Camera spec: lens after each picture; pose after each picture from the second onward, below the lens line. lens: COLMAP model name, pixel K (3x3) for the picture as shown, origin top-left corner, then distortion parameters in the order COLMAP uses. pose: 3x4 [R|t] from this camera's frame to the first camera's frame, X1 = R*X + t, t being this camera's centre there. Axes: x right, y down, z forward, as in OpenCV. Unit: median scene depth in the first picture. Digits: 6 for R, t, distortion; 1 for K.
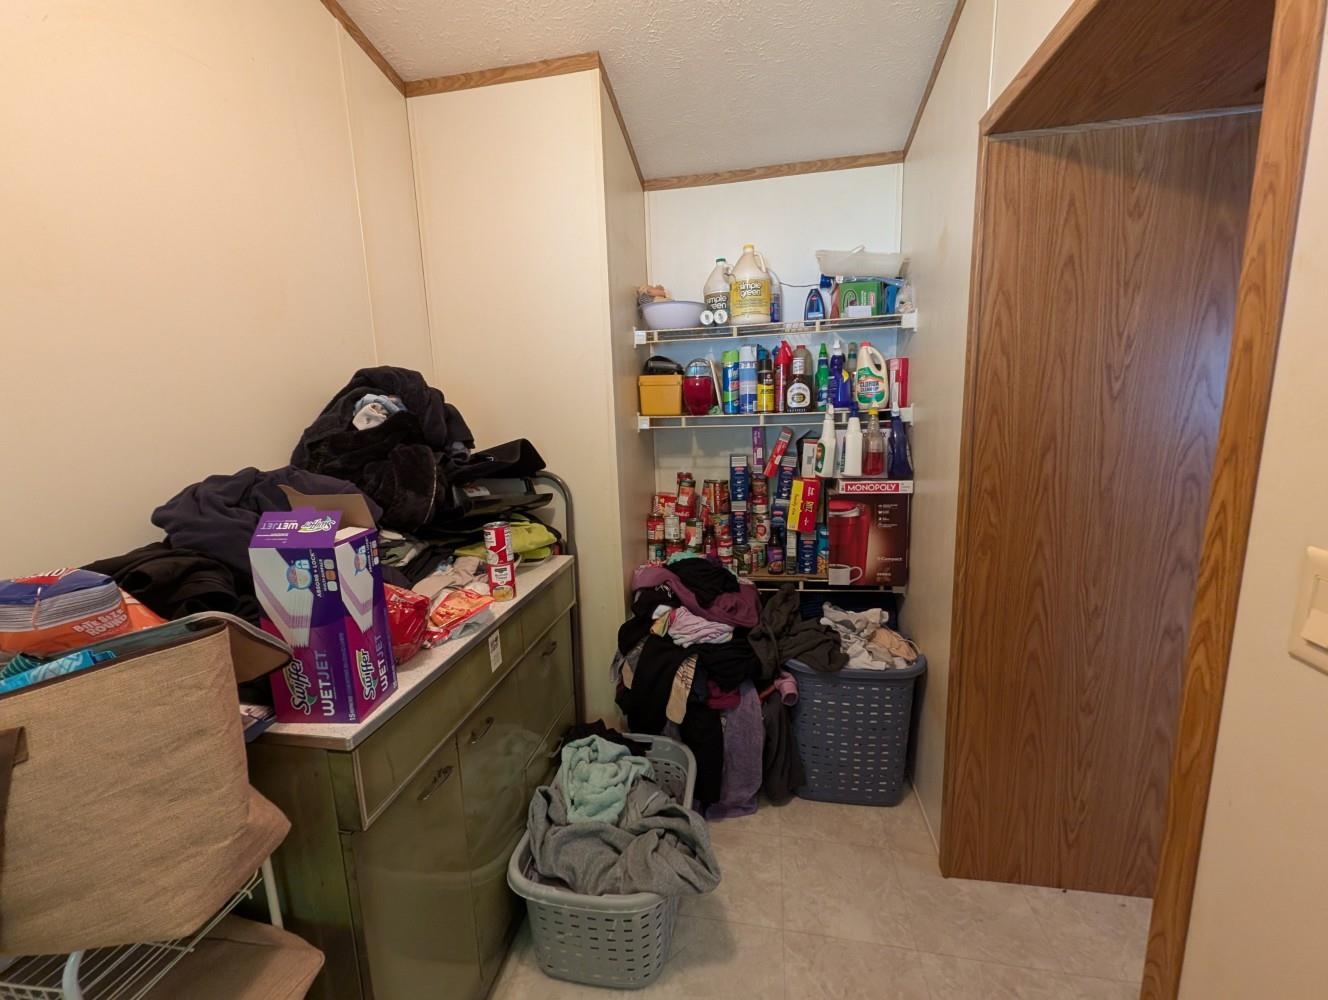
lens RADIAL K [[547.5, 0, 661.6], [0, 547.5, 498.6], [0, 0, 1]] dist [0.001566, -0.000821]
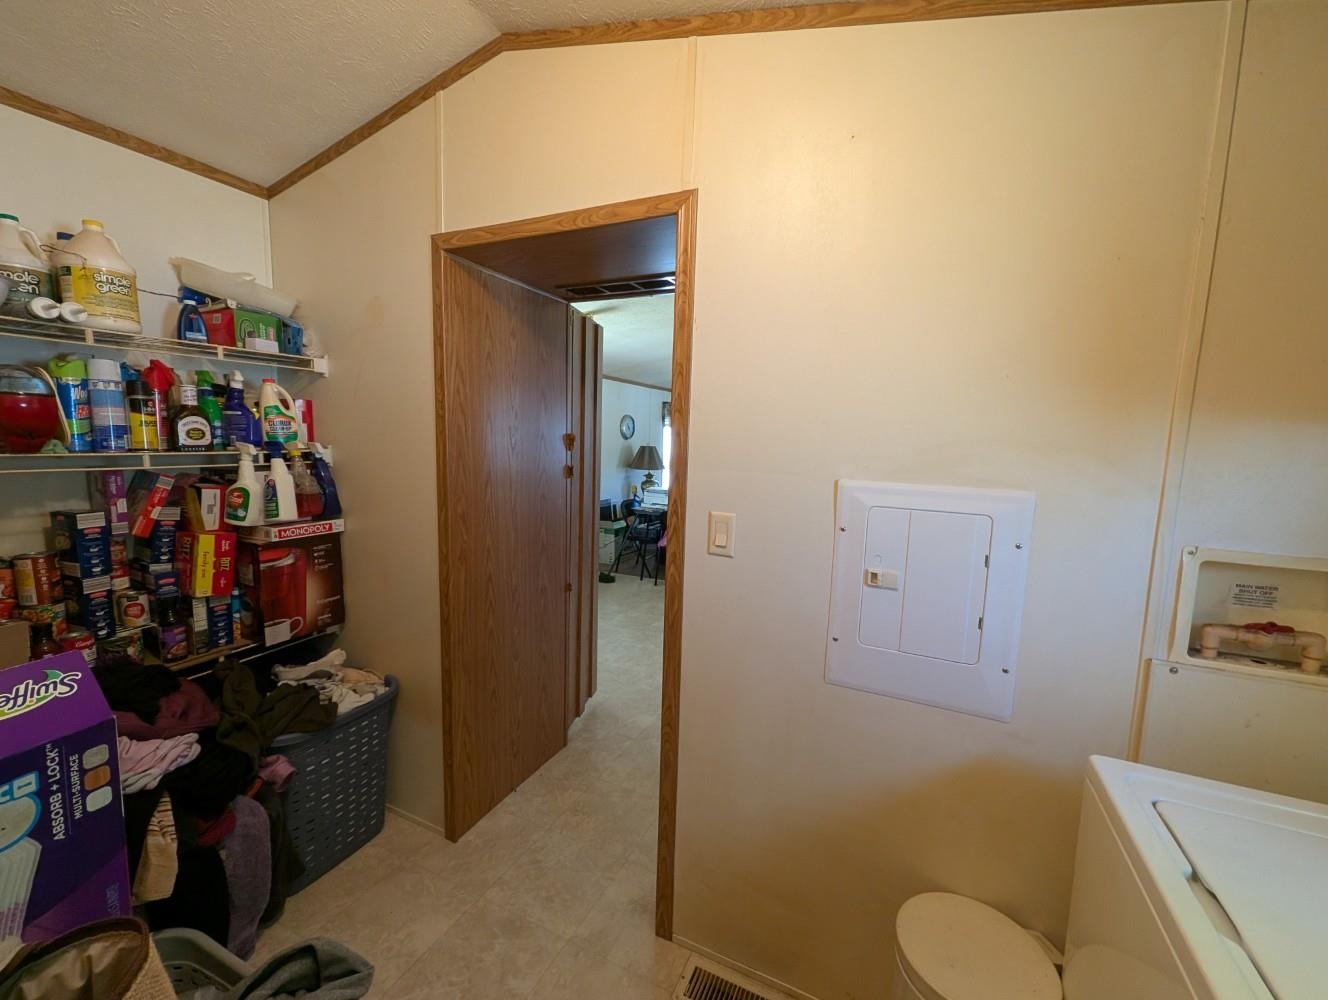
lens RADIAL K [[547.5, 0, 661.6], [0, 547.5, 498.6], [0, 0, 1]] dist [0.001566, -0.000821]
pose [[0.251410, -0.066415, 0.965599, -0.387768], [0.132168, 0.990653, 0.033726, -0.025523], [-0.958814, 0.119142, 0.257838, 0.141929]]
